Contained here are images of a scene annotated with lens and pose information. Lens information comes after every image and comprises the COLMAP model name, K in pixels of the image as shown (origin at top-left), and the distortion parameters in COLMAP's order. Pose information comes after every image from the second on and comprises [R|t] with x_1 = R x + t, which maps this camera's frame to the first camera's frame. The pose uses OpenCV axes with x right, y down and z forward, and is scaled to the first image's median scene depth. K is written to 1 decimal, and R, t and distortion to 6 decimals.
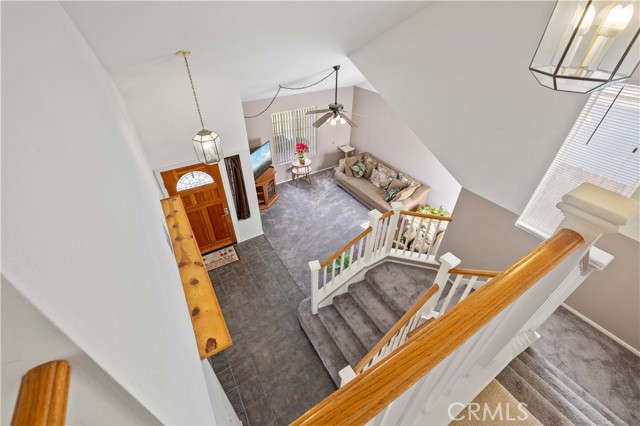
lens RADIAL K [[267.6, 0, 319.7], [0, 267.6, 211.6], [0, 0, 1]] dist [-0.000573, -0.000356]
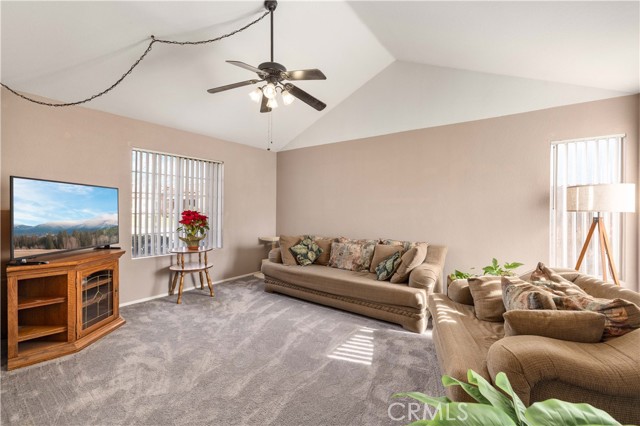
lens RADIAL K [[267.6, 0, 319.4], [0, 267.6, 212.5], [0, 0, 1]] dist [-0.000573, -0.000356]
pose [[0.929780, 0.002861, 0.368103, -0.032033], [0.219042, 0.799373, -0.559485, 0.095622], [-0.295853, 0.600828, 0.742615, 0.538184]]
